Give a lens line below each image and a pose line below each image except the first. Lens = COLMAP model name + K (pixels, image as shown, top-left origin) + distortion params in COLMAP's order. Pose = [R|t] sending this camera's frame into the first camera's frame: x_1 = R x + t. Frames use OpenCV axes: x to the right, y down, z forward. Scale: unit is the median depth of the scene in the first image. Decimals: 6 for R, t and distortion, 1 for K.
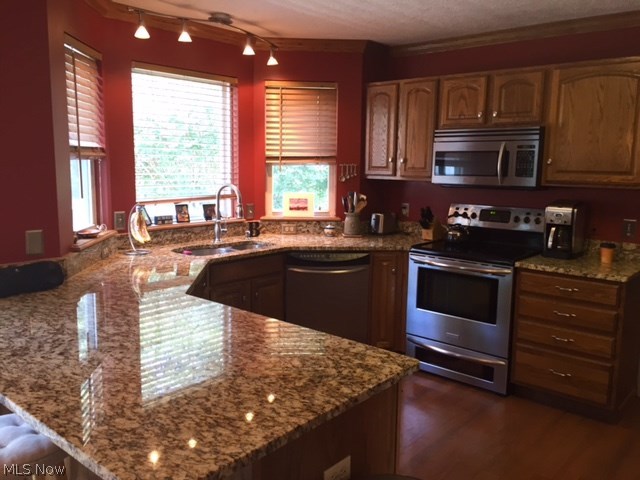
lens RADIAL K [[549.3, 0, 321.9], [0, 549.3, 238.1], [0, 0, 1]] dist [0.069170, -0.080226]
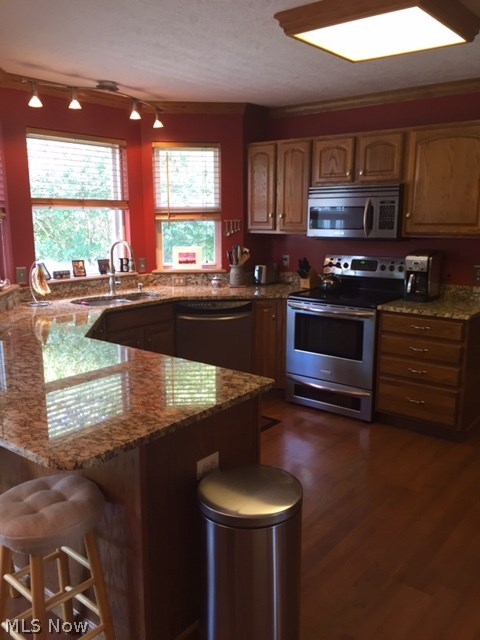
lens RADIAL K [[549.3, 0, 241.9], [0, 549.3, 324.2], [0, 0, 1]] dist [0.069170, -0.080226]
pose [[0.999083, -0.022903, 0.036169, 0.028983], [0.020770, 0.998084, 0.058282, 0.009716], [-0.037435, -0.057477, 0.997645, -0.117118]]
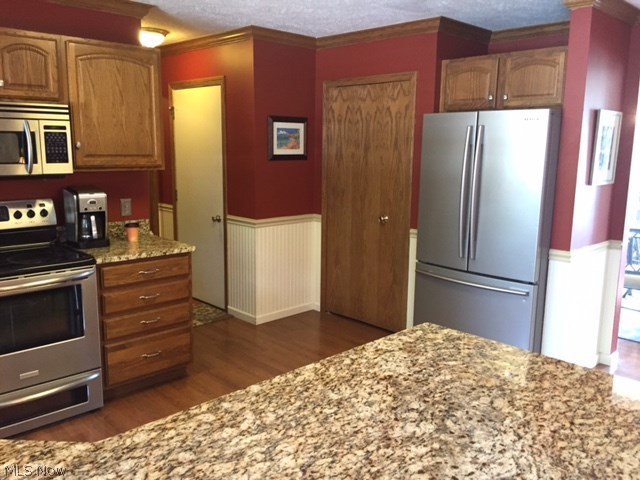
lens RADIAL K [[549.3, 0, 329.3], [0, 549.3, 231.4], [0, 0, 1]] dist [0.069170, -0.080226]
pose [[0.086195, -0.168832, 0.981869, -0.475117], [0.128088, 0.979235, 0.157135, -0.090034], [-0.988010, 0.112221, 0.106030, 0.515779]]
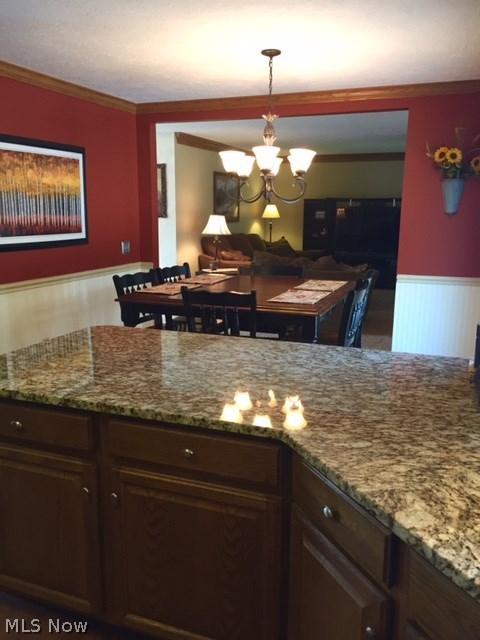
lens RADIAL K [[549.3, 0, 240.2], [0, 549.3, 322.4], [0, 0, 1]] dist [0.069170, -0.080226]
pose [[-0.943057, 0.042129, -0.329951, -0.017419], [-0.071421, 0.943165, 0.324560, -0.132363], [0.324872, 0.329644, -0.886450, 1.028895]]
